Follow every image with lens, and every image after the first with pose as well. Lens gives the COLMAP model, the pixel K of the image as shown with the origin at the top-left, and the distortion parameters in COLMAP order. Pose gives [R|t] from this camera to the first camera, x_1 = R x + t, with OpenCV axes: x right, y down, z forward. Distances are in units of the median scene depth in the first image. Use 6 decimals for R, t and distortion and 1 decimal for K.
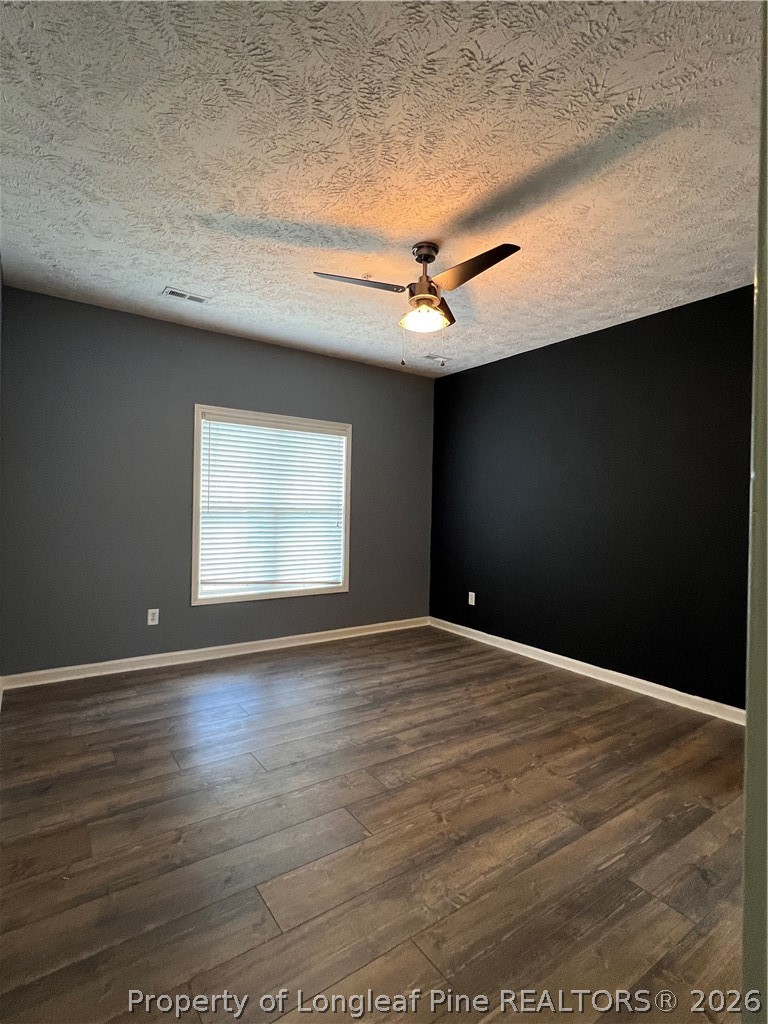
lens RADIAL K [[505.0, 0, 386.9], [0, 505.0, 520.4], [0, 0, 1]] dist [-0.000094, -0.000486]
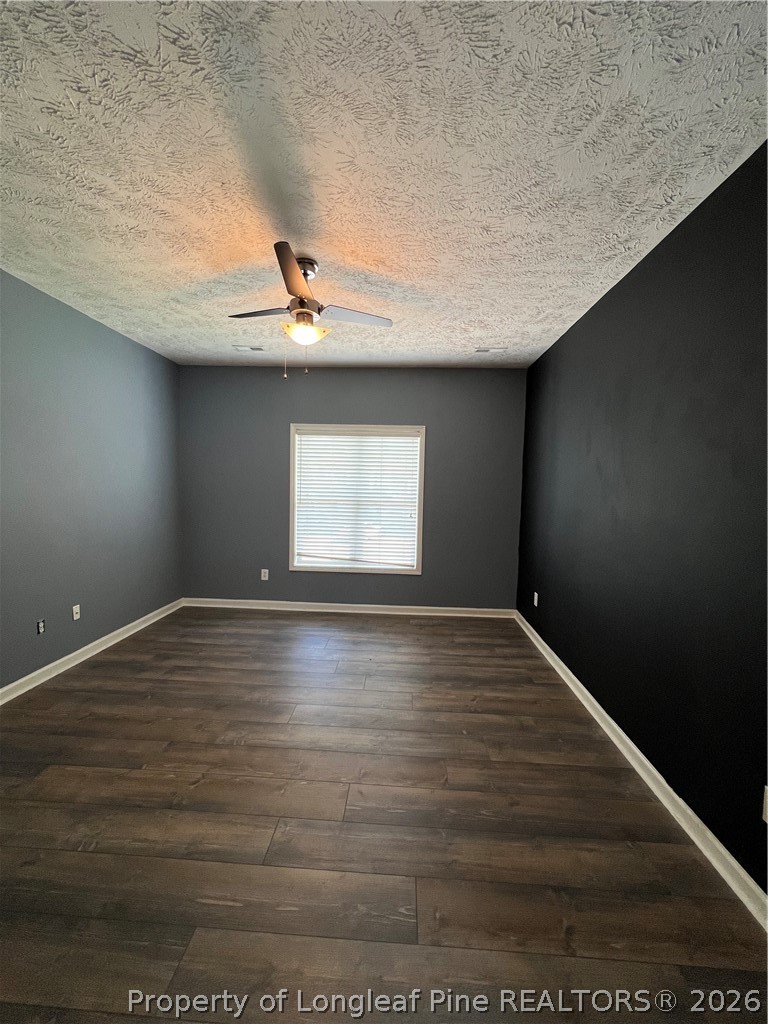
lens RADIAL K [[411.1, 0, 386.0], [0, 411.1, 514.3], [0, 0, 1]] dist [-0.000074, 0.000032]
pose [[0.787239, 0.039568, -0.615377, 0.504217], [-0.021656, 0.999098, 0.036536, -0.031077], [0.616268, -0.015436, 0.787386, 0.272943]]
